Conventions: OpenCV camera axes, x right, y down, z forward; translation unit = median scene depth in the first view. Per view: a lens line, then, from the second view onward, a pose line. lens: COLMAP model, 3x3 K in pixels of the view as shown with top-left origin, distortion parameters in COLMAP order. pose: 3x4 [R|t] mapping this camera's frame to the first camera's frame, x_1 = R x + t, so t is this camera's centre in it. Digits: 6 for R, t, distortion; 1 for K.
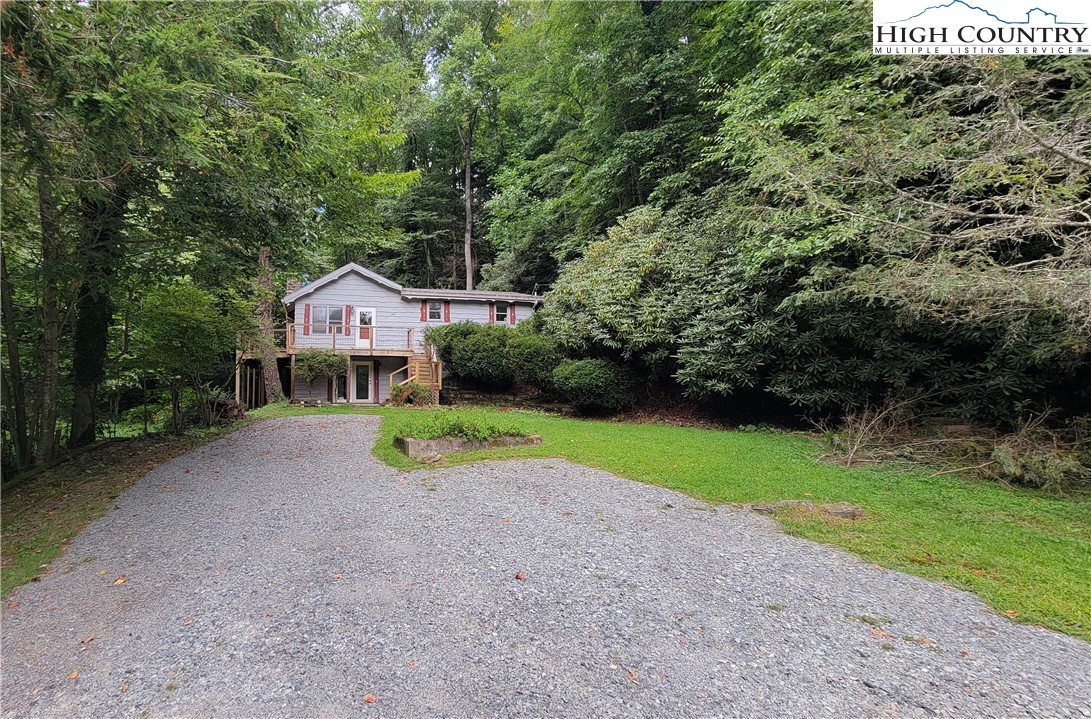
lens RADIAL K [[793.3, 0, 545.8], [0, 793.3, 357.0], [0, 0, 1]] dist [-0.013680, 0.002690]
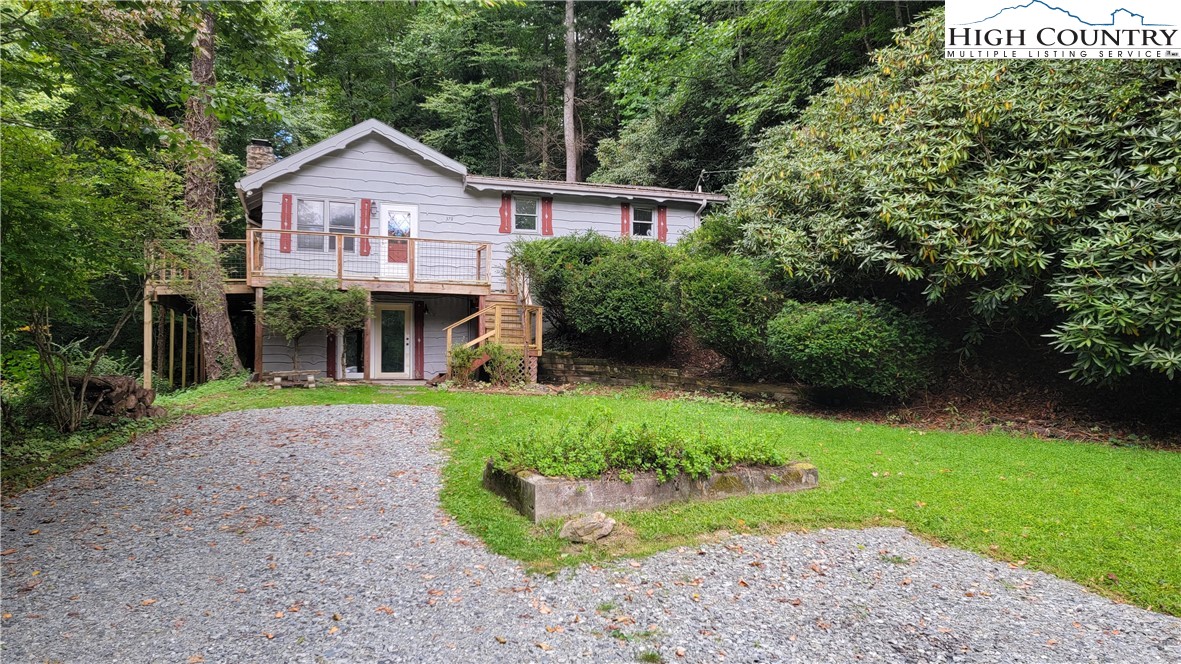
lens RADIAL K [[810.3, 0, 593.8], [0, 810.3, 339.9], [0, 0, 1]] dist [0.076105, -0.012953]
pose [[0.997904, 0.009147, 0.064067, -0.133593], [-0.011226, 0.999419, 0.032172, 0.011573], [-0.063736, -0.032824, 0.997427, 0.446990]]
